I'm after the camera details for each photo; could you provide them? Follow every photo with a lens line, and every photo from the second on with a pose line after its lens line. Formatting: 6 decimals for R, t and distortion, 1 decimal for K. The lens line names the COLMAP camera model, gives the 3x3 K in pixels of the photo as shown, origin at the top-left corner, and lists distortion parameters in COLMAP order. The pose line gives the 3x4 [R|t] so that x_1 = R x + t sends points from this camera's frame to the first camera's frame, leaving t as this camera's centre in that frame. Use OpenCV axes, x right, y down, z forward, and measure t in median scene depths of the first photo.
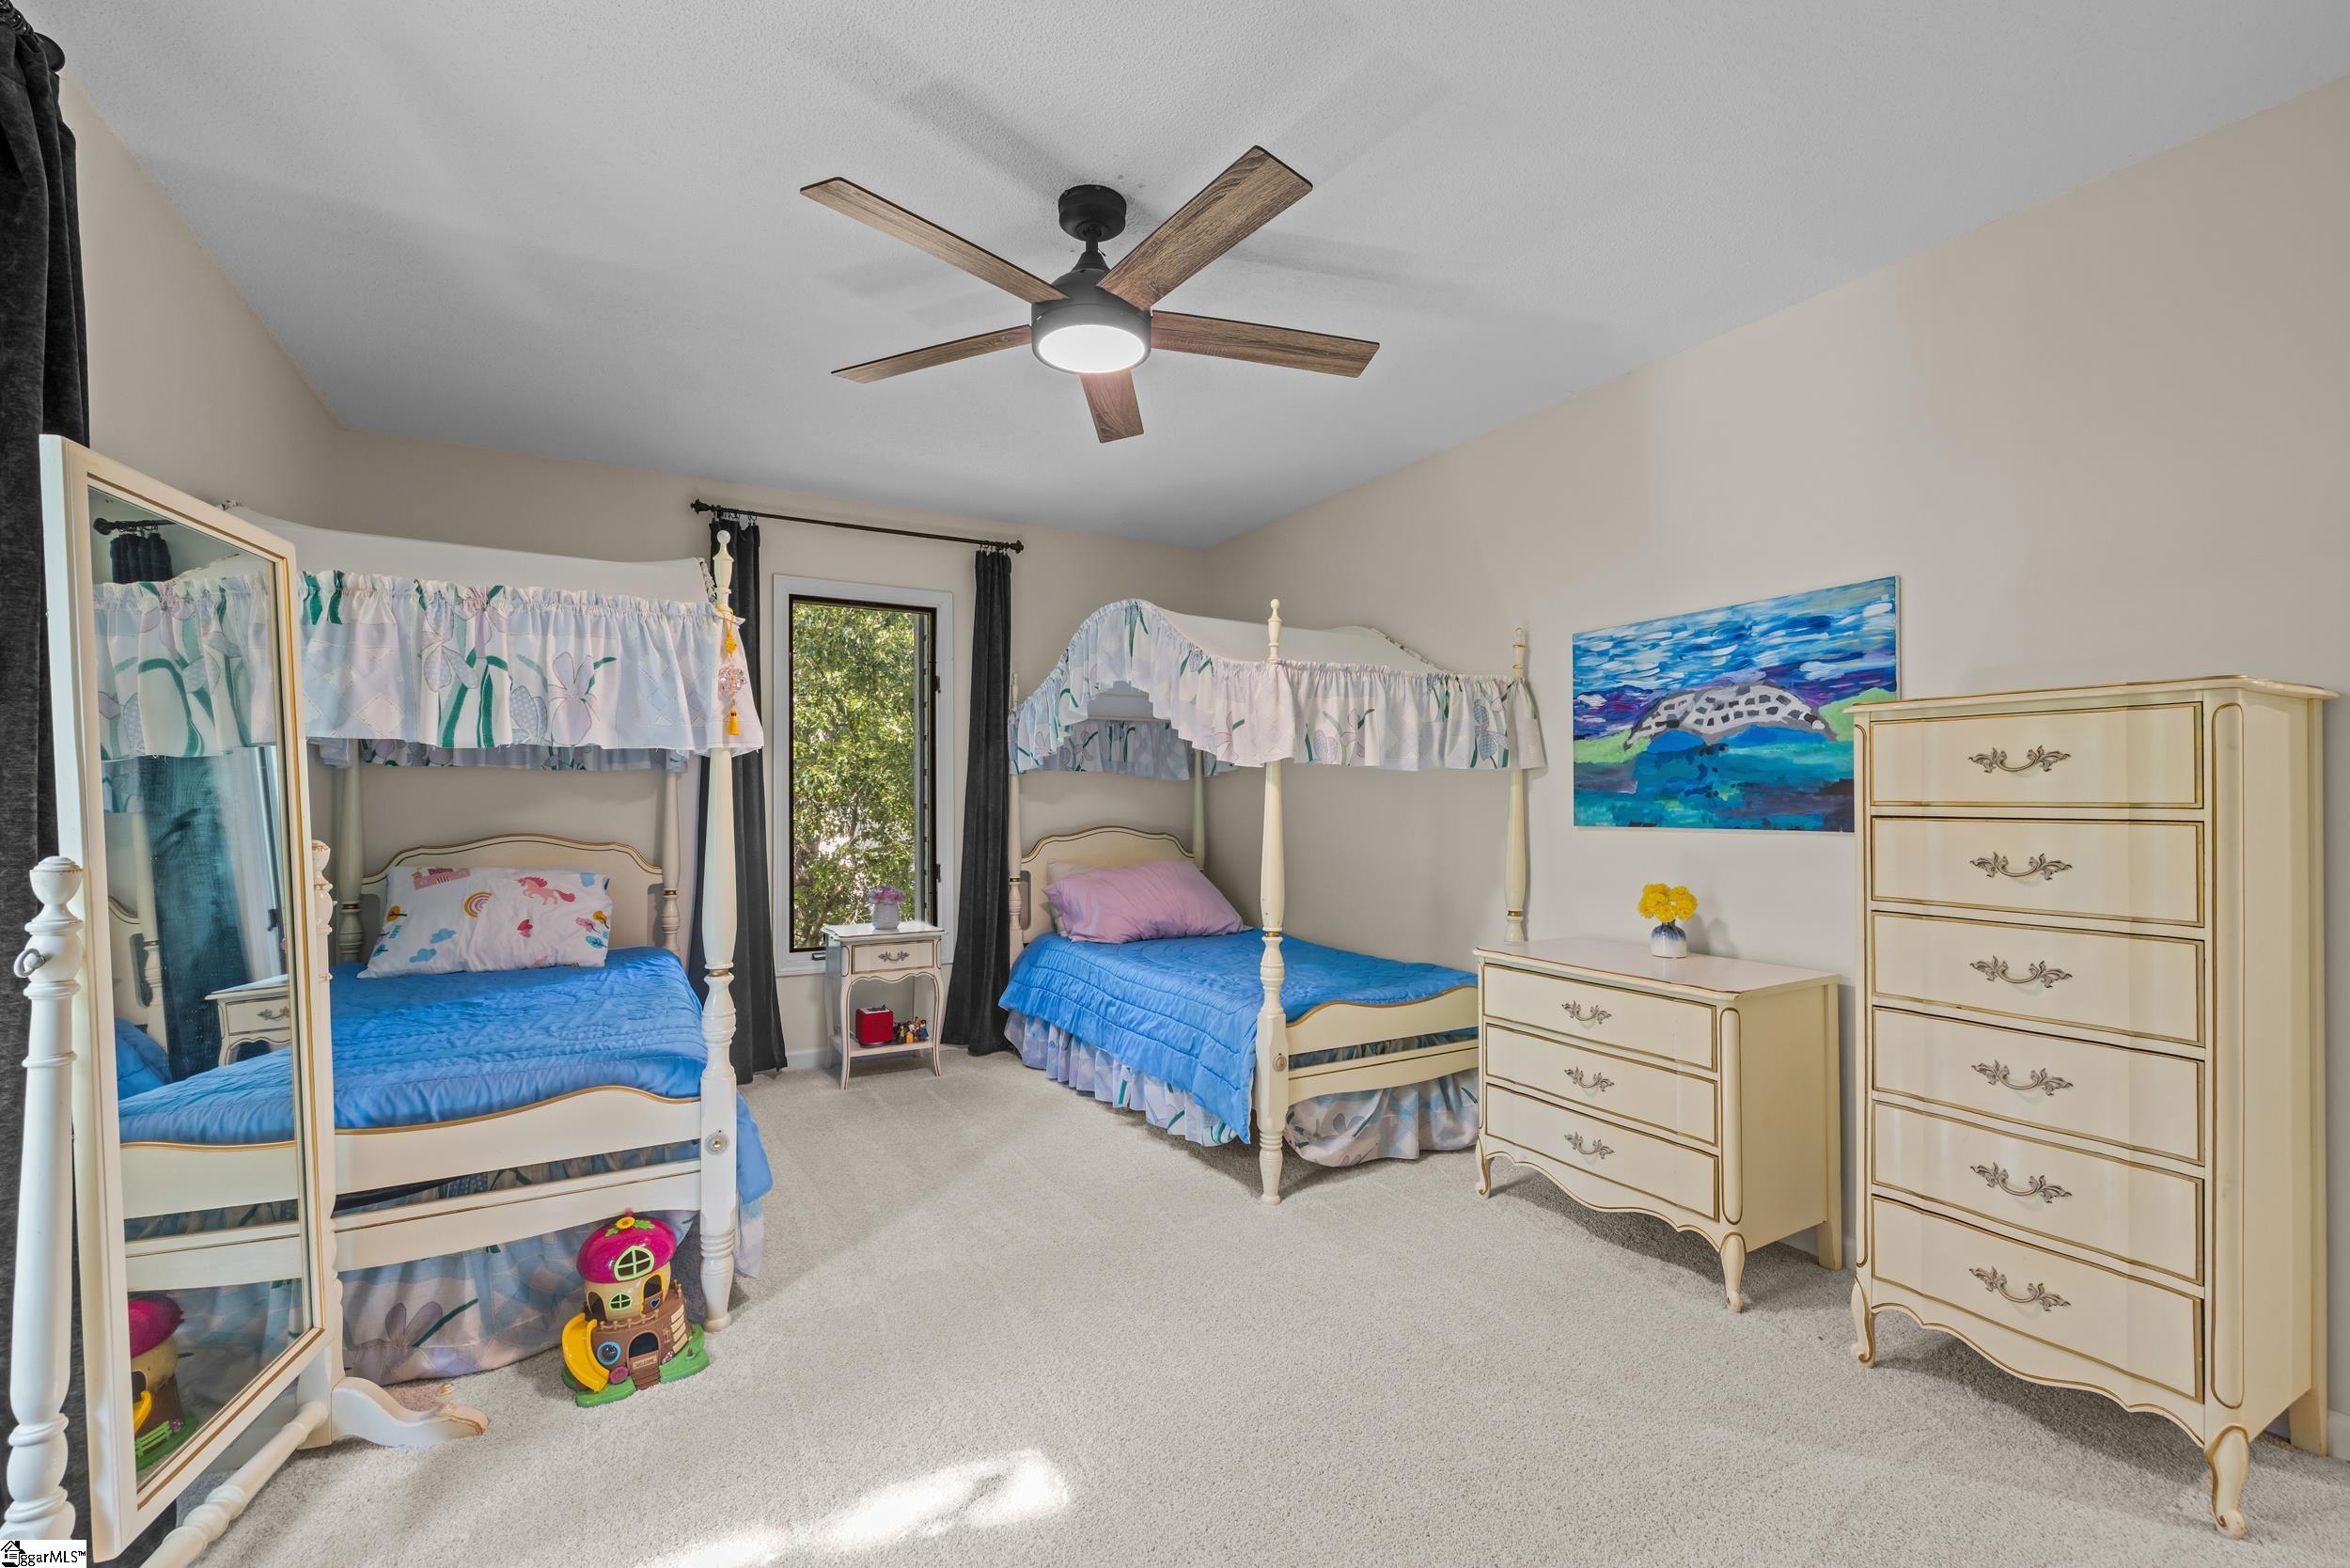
lens RADIAL K [[981.6, 0, 1173.3], [0, 981.6, 791.8], [0, 0, 1]] dist [0.002604, -0.000085]
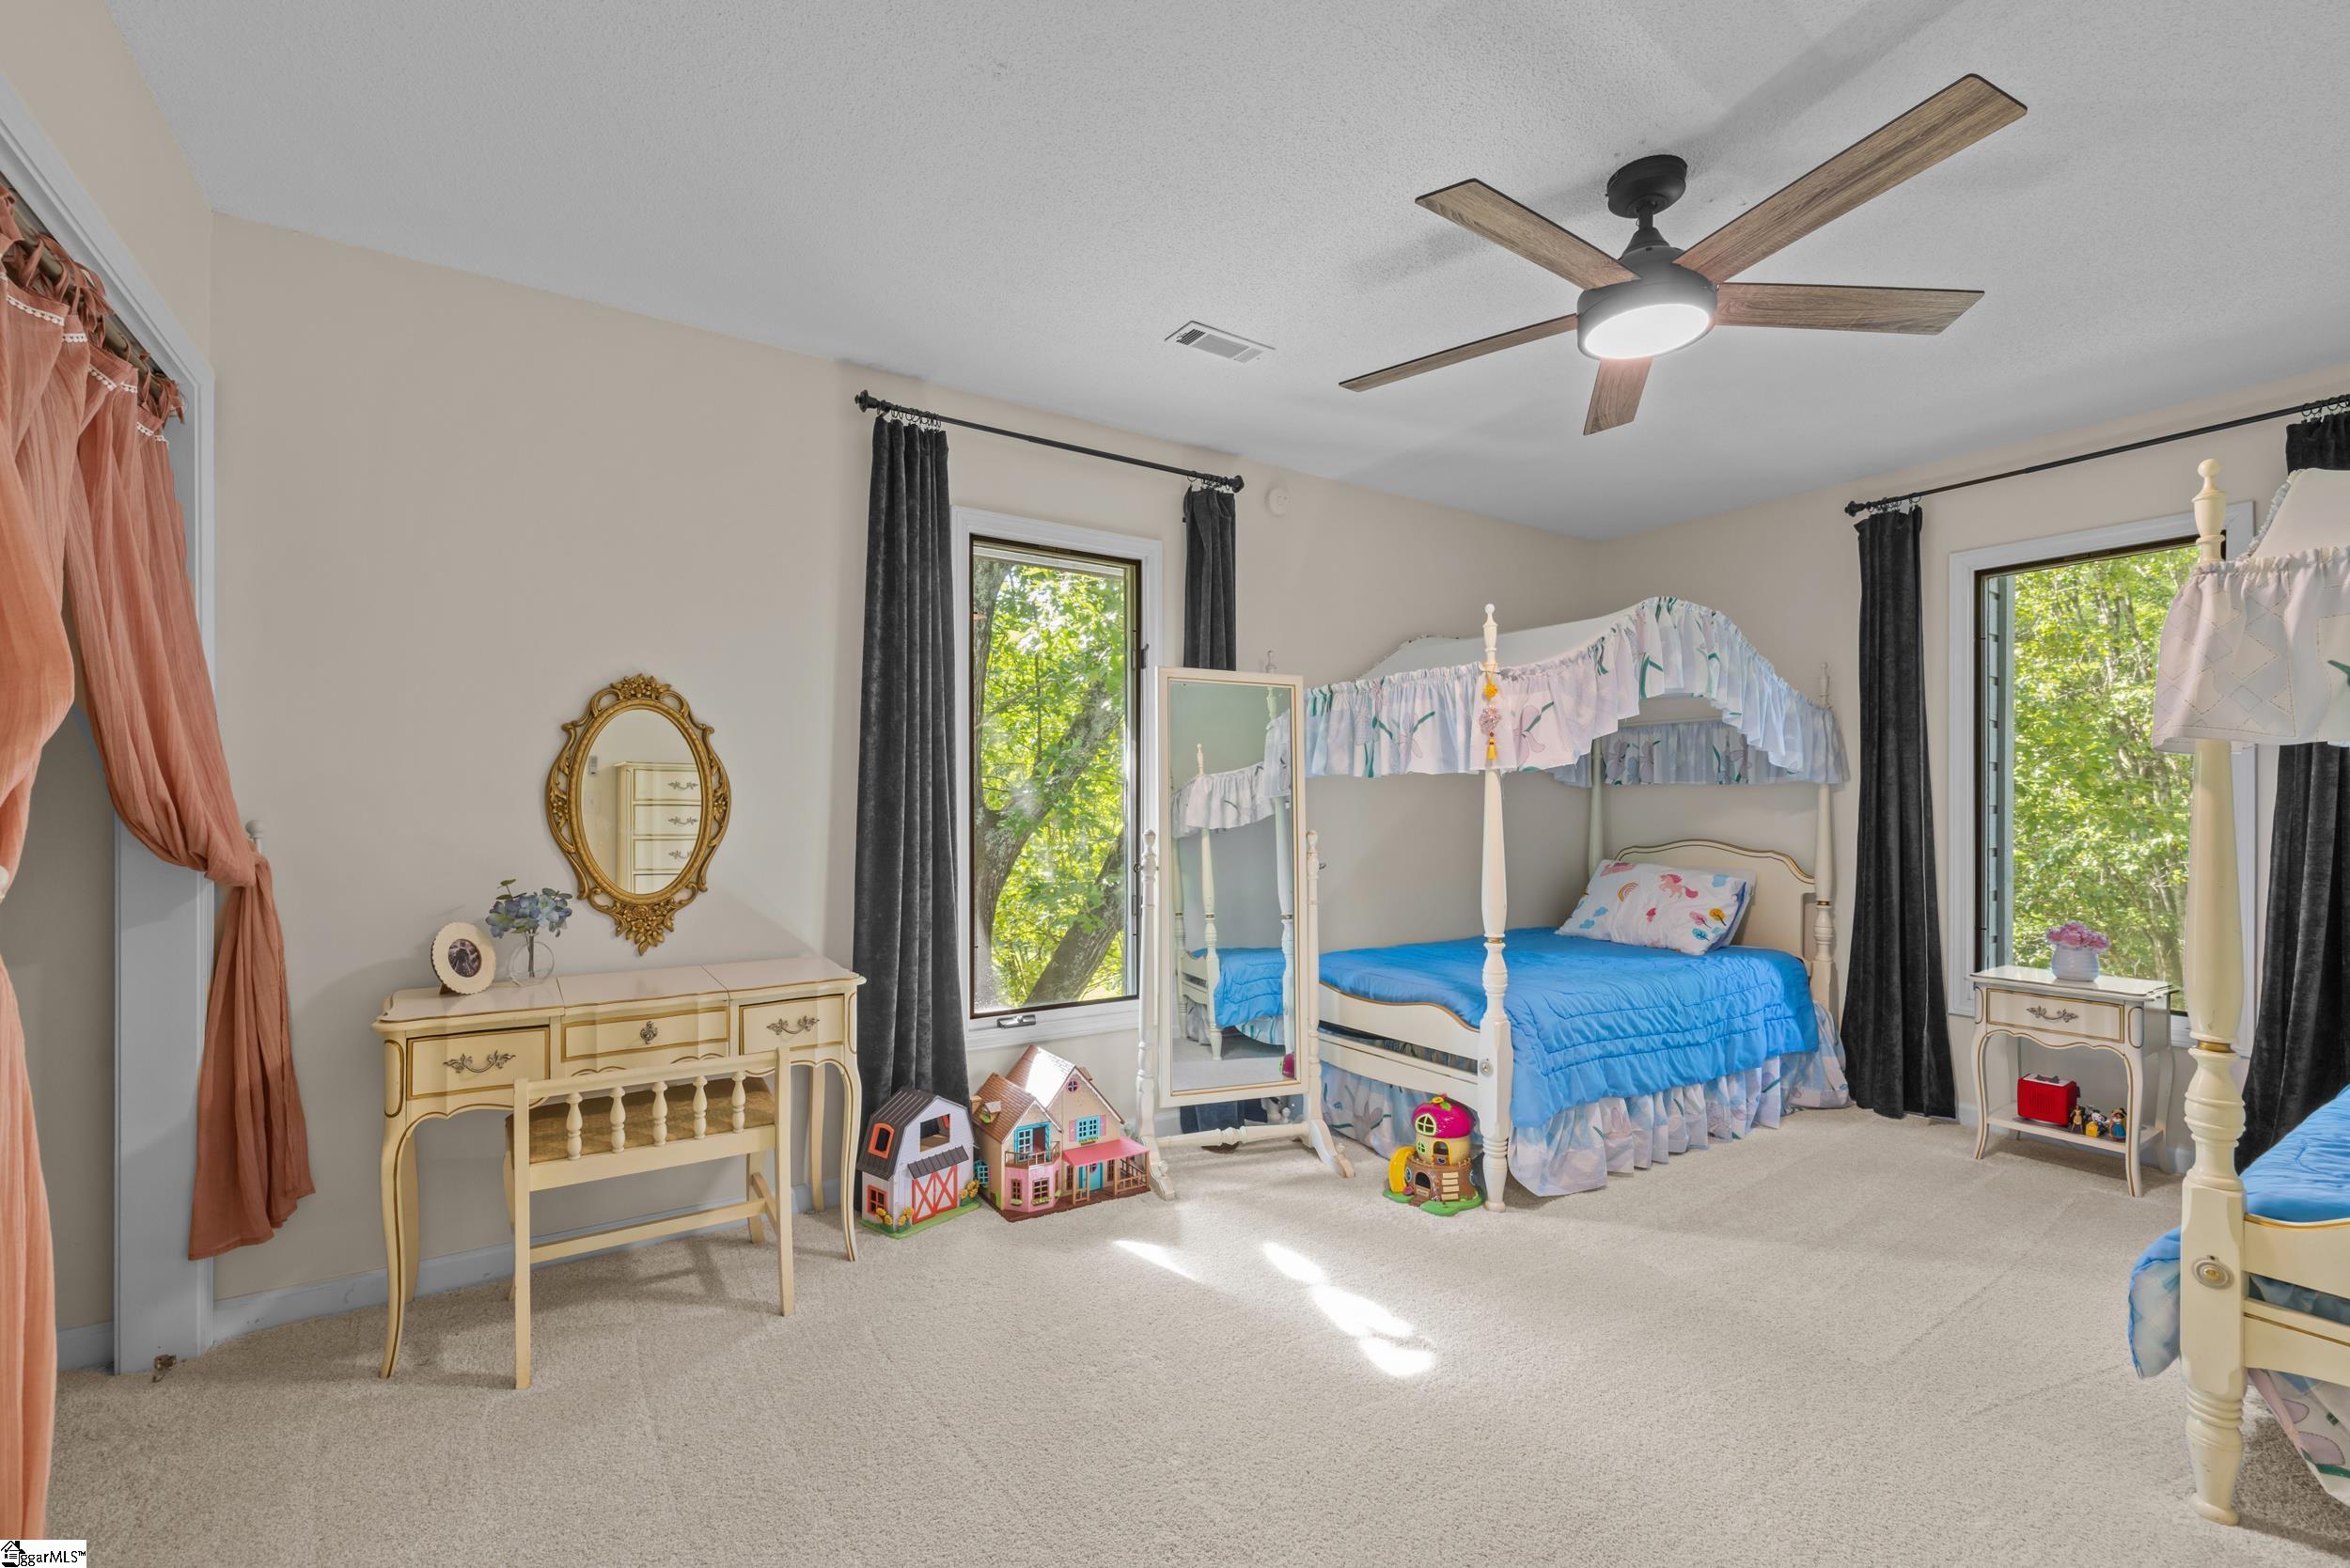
lens RADIAL K [[1016.5, 0, 1175.3], [0, 1016.5, 800.1], [0, 0, 1]] dist [0.001718, -0.000345]
pose [[0.074061, -0.011469, -0.997188, 0.657701], [0.005819, 0.999922, -0.011068, 0.006956], [0.997237, -0.004983, 0.074121, 0.360663]]
